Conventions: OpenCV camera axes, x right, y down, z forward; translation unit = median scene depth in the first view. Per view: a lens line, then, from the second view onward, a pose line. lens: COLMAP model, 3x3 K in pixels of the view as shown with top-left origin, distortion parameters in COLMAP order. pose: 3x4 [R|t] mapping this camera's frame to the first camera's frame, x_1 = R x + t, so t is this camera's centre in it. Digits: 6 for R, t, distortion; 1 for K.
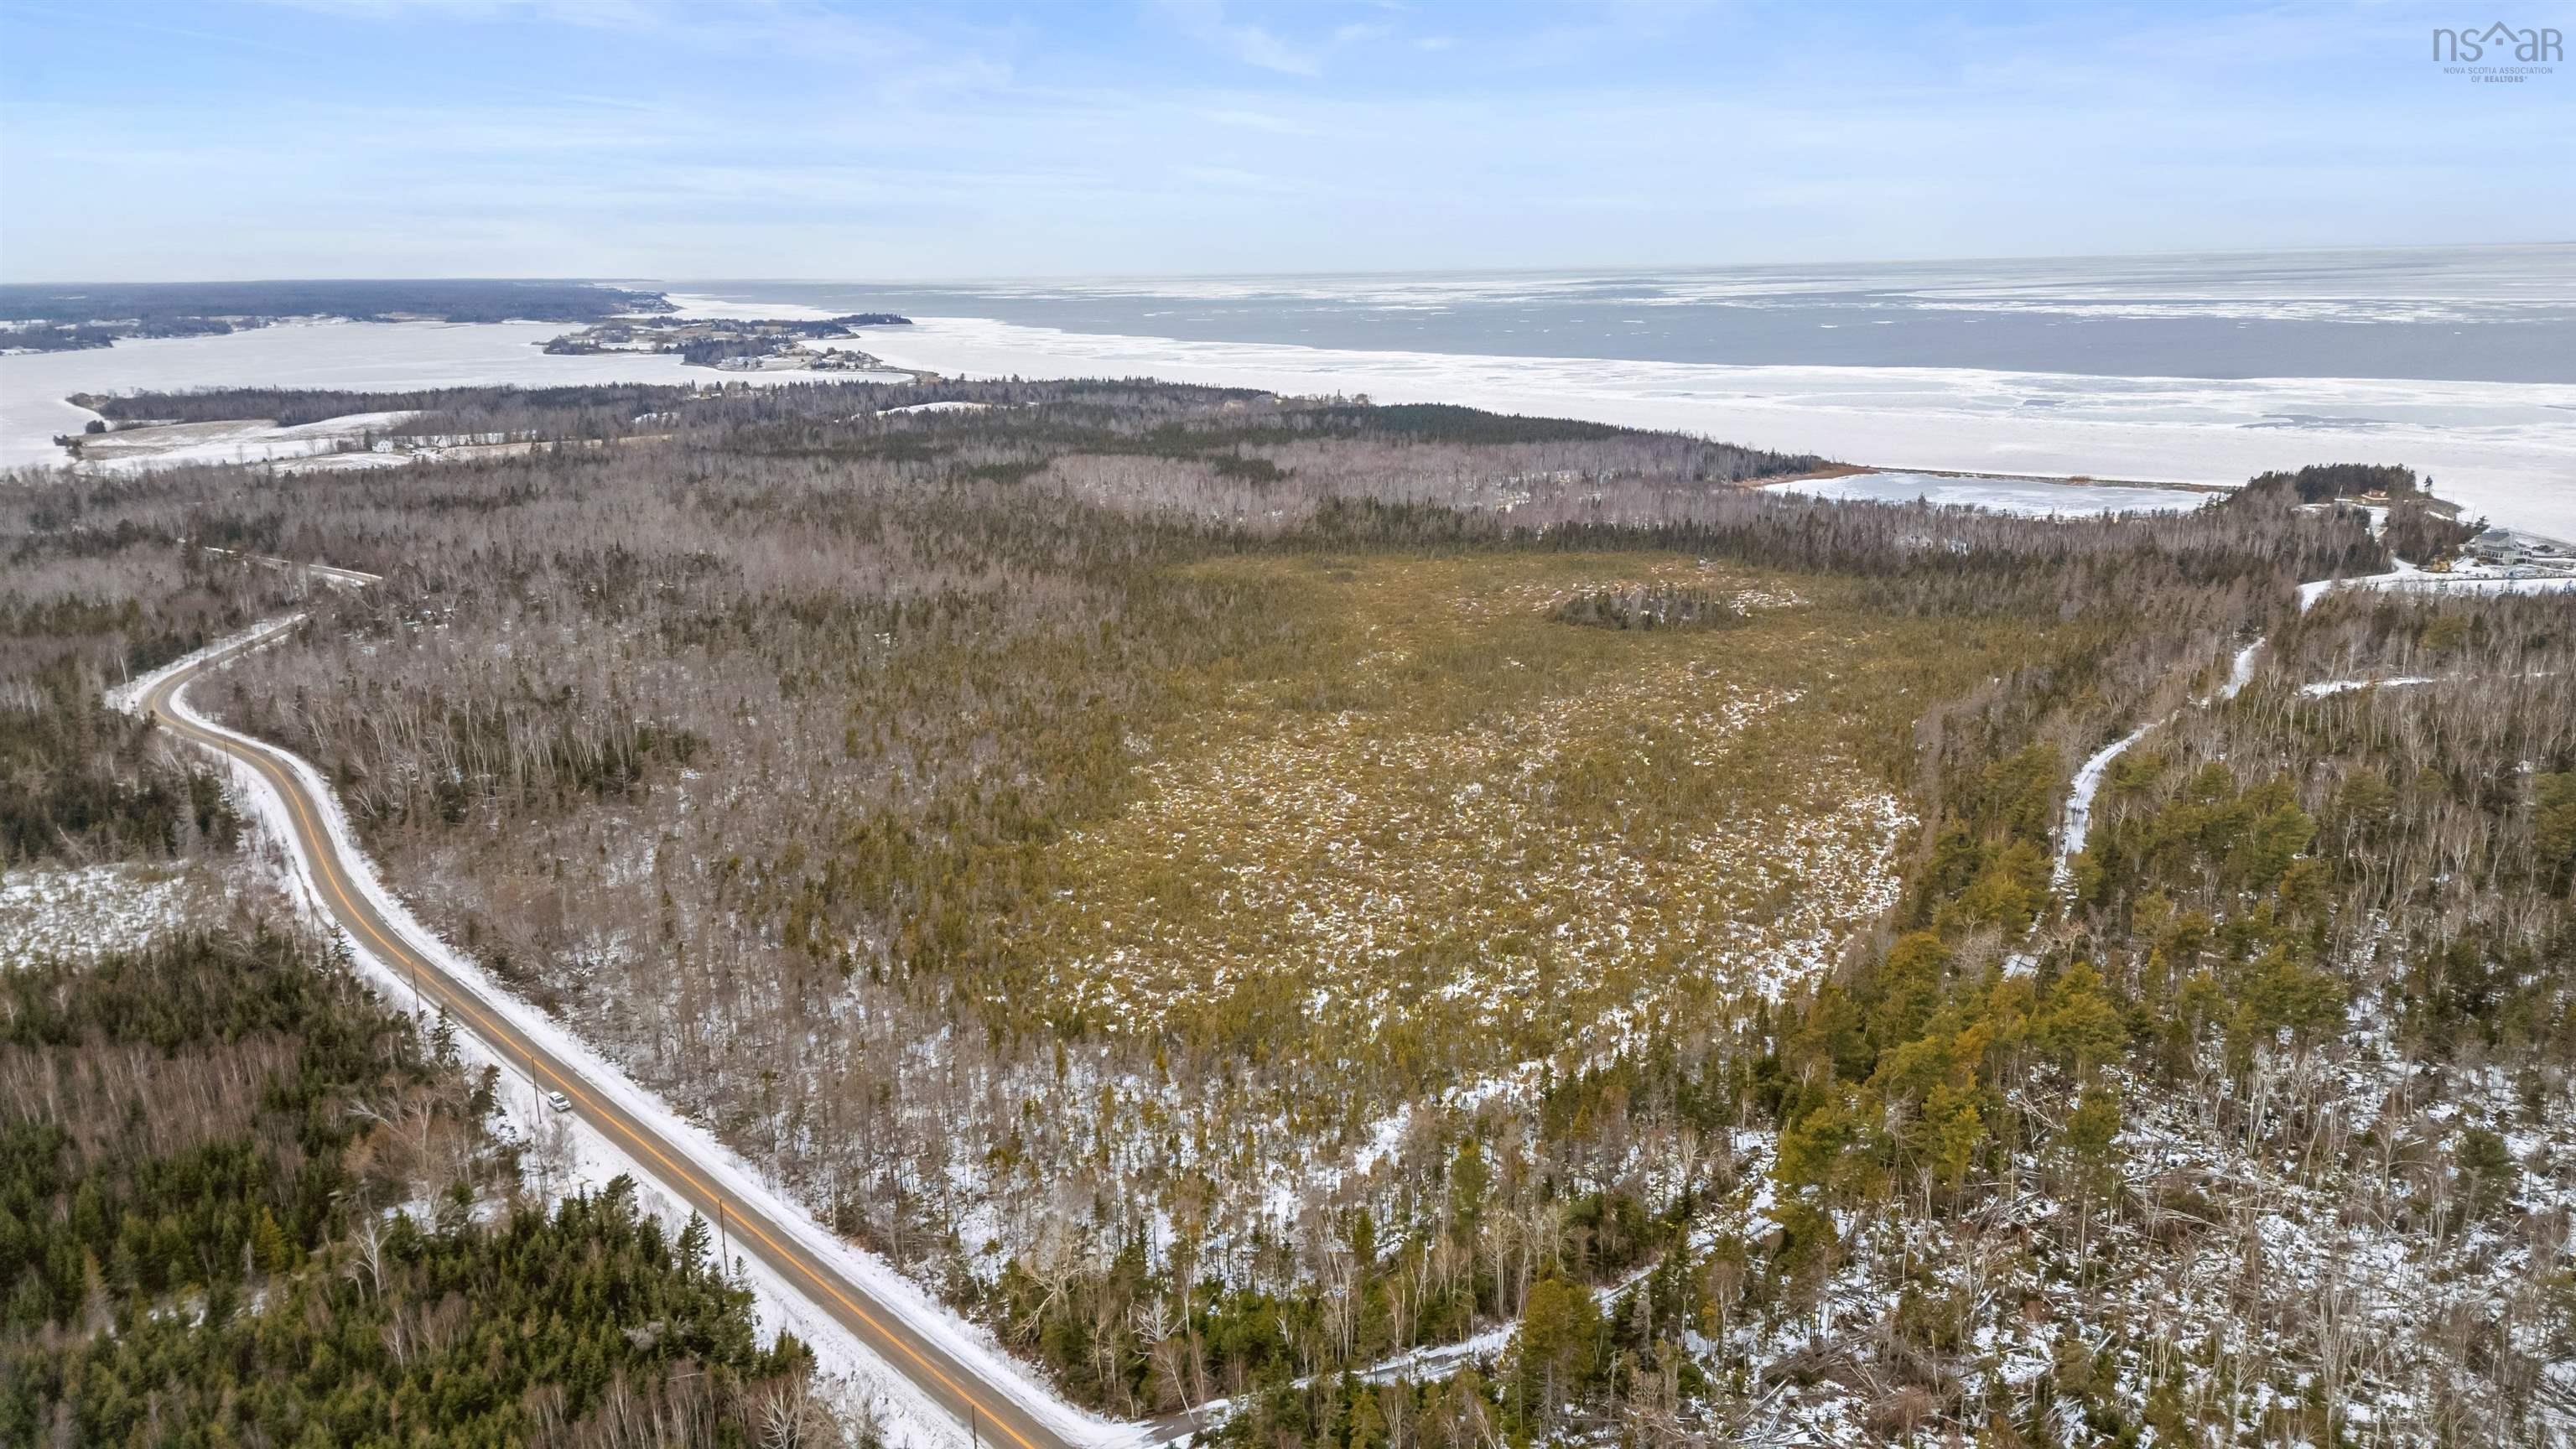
lens RADIAL K [[1826.2, 0, 1288.0], [0, 1826.2, 724.5], [0, 0, 1]] dist [0.103844, -0.100085]
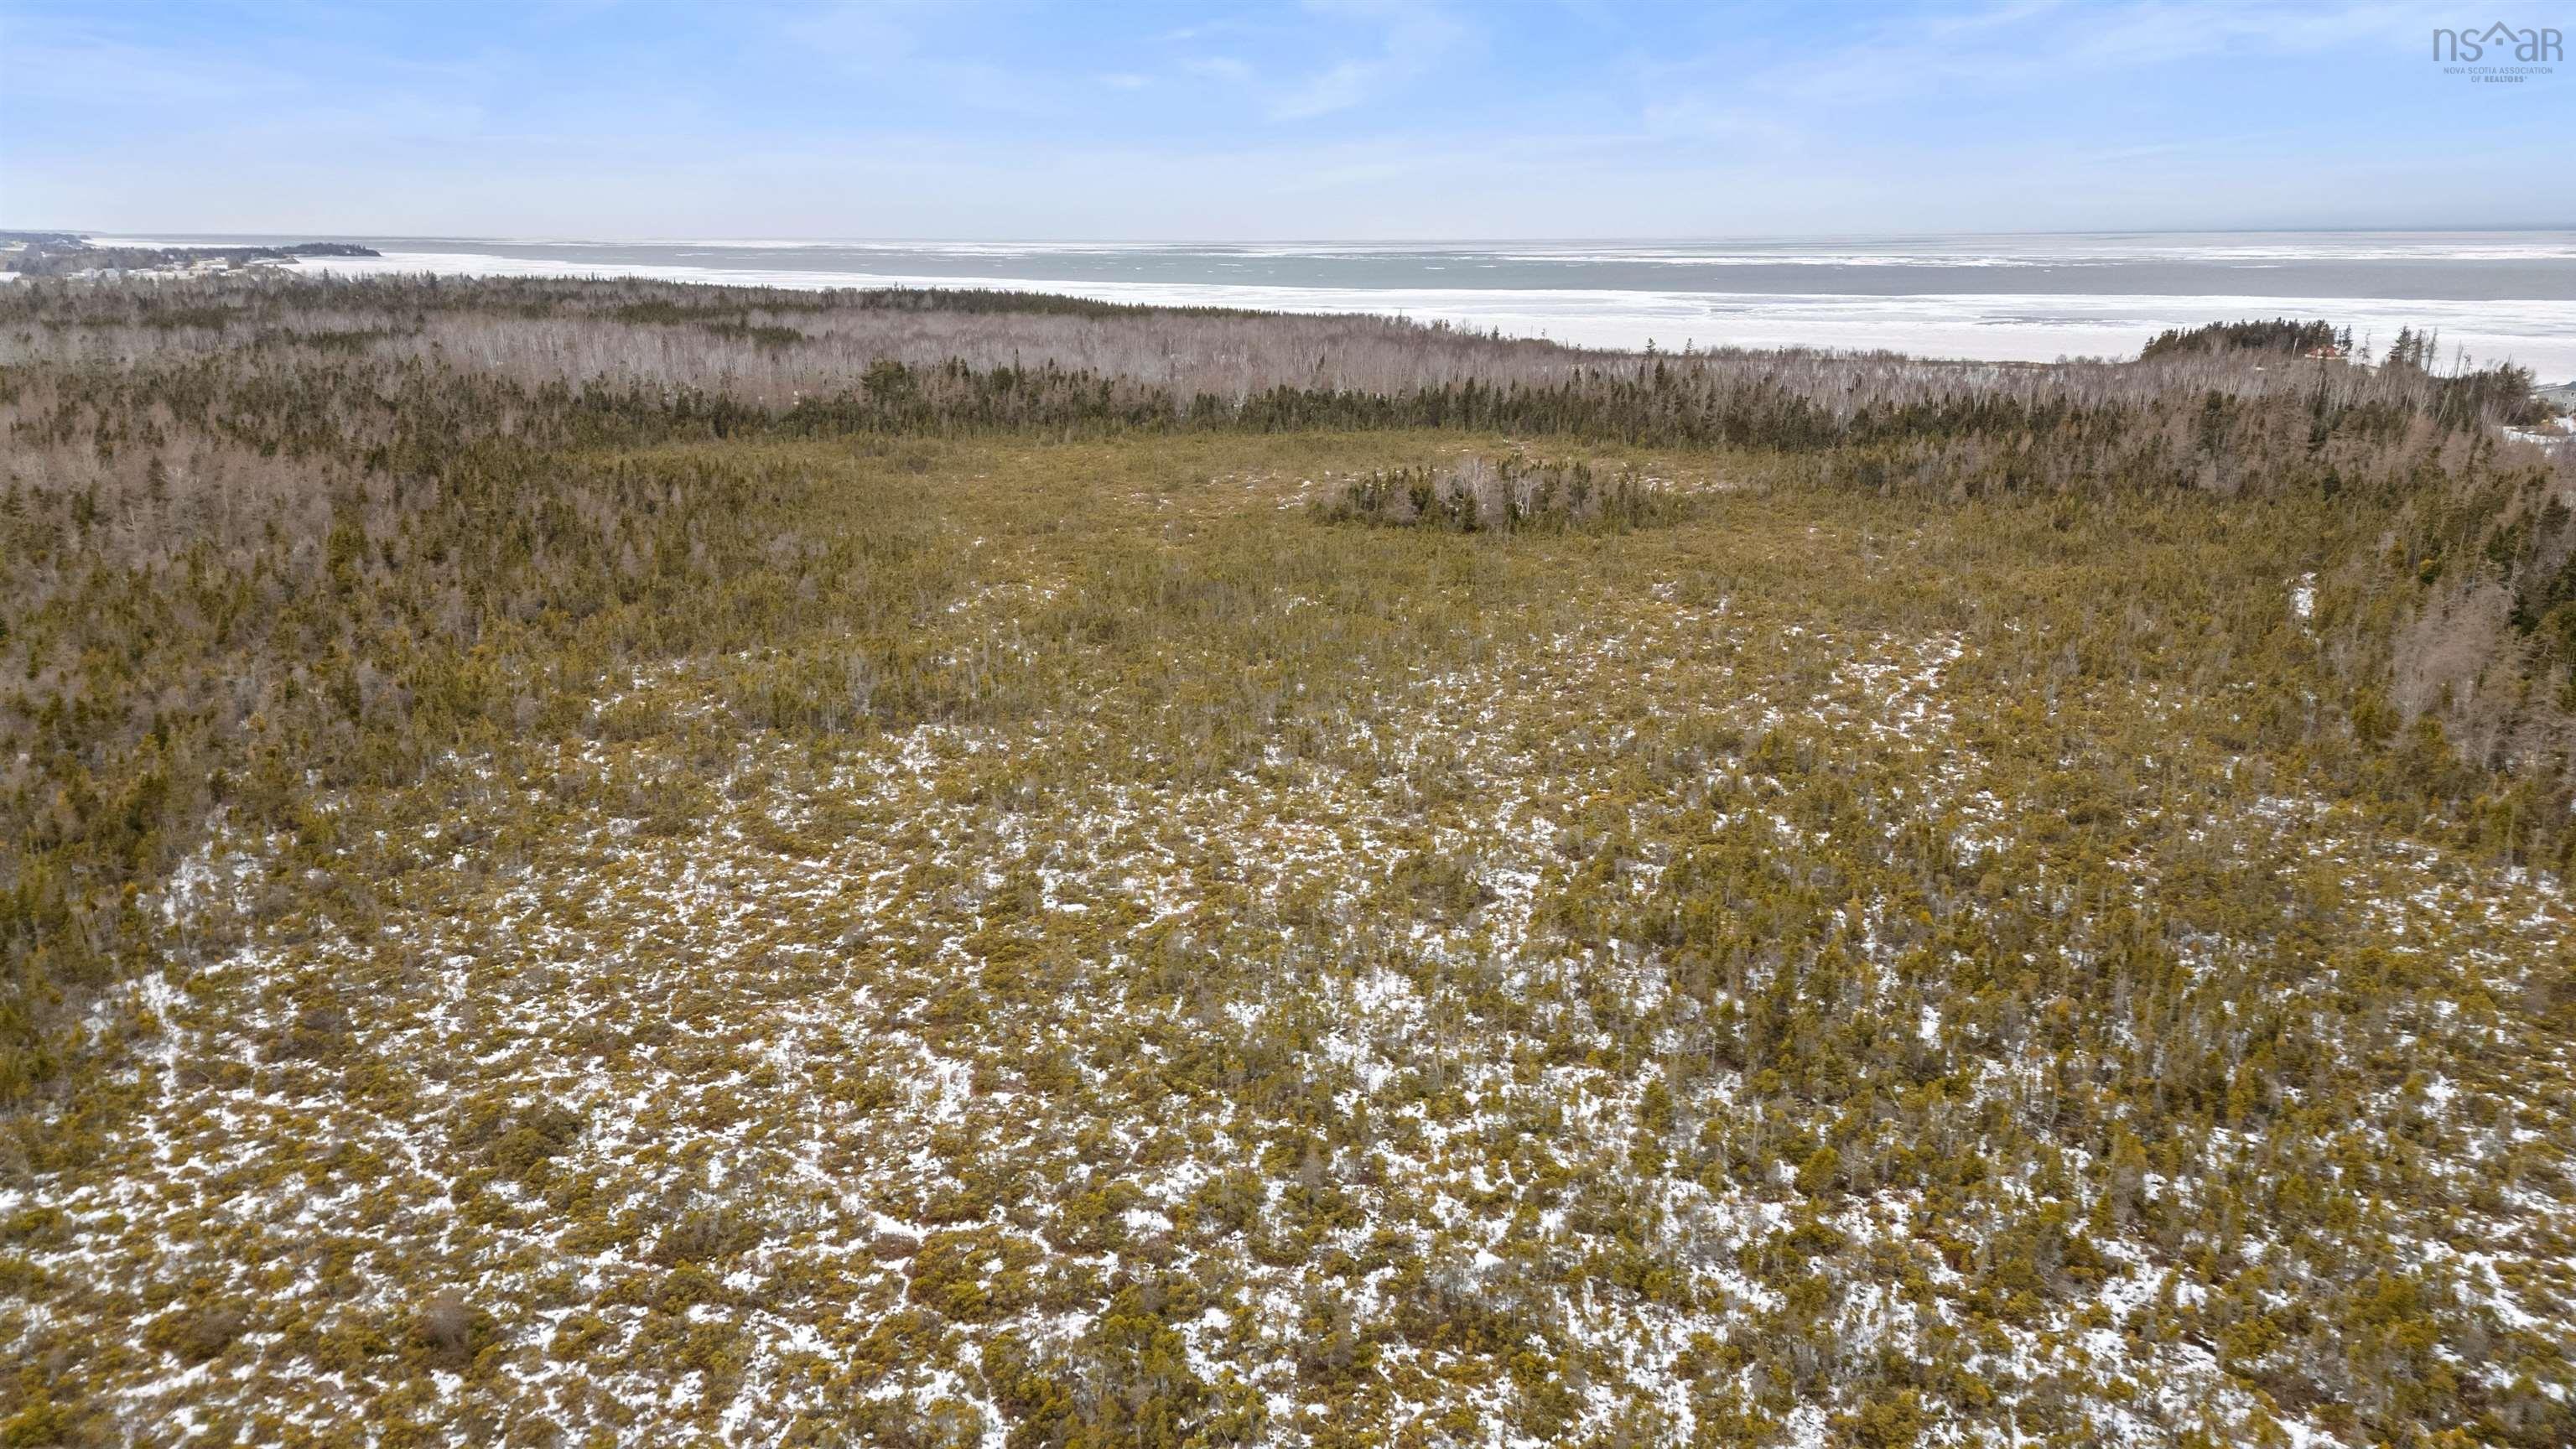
lens RADIAL K [[1826.2, 0, 1288.0], [0, 1826.2, 724.5], [0, 0, 1]] dist [0.103844, -0.100085]
pose [[0.974616, -0.044476, 0.219423, 0.016206], [0.041775, 0.998983, 0.016937, -0.008174], [-0.219953, -0.007341, 0.975483, 0.454526]]
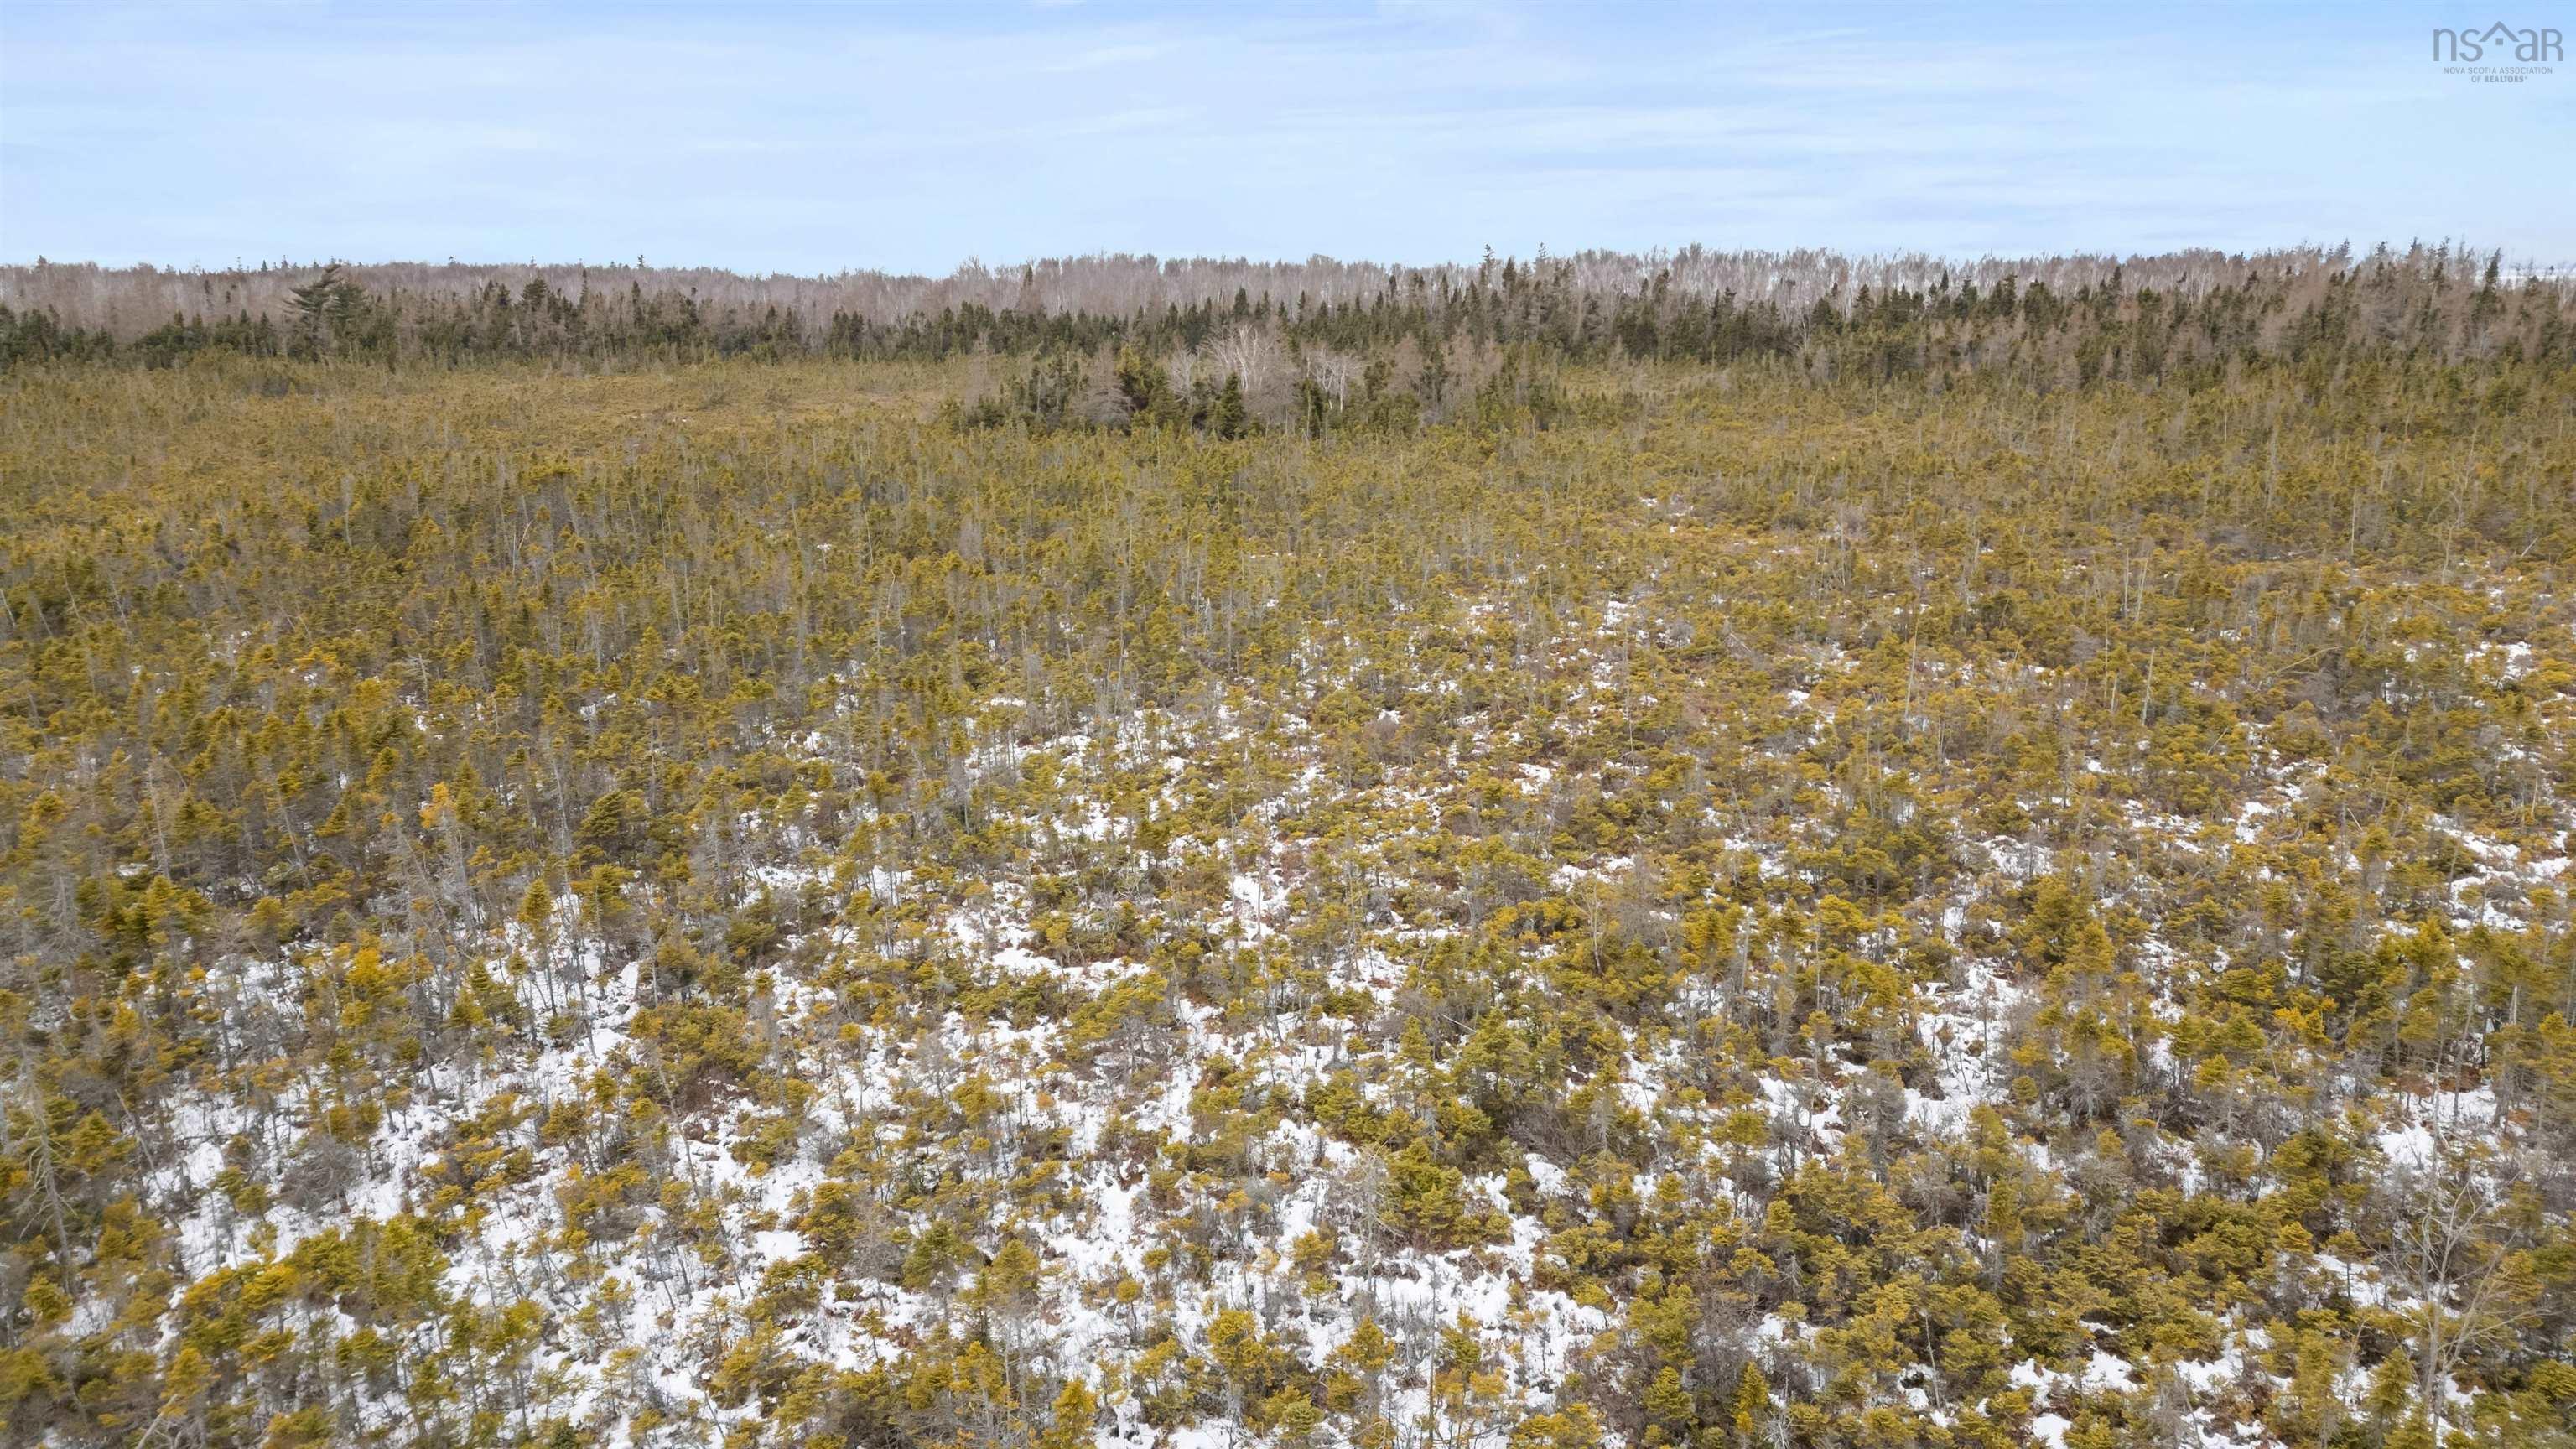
lens RADIAL K [[1826.2, 0, 1288.0], [0, 1826.2, 724.5], [0, 0, 1]] dist [0.103844, -0.100085]
pose [[0.942989, -0.074600, 0.324356, 0.091536], [0.079629, 0.996822, -0.002240, -0.009165], [-0.323158, 0.027941, 0.945932, 0.670181]]
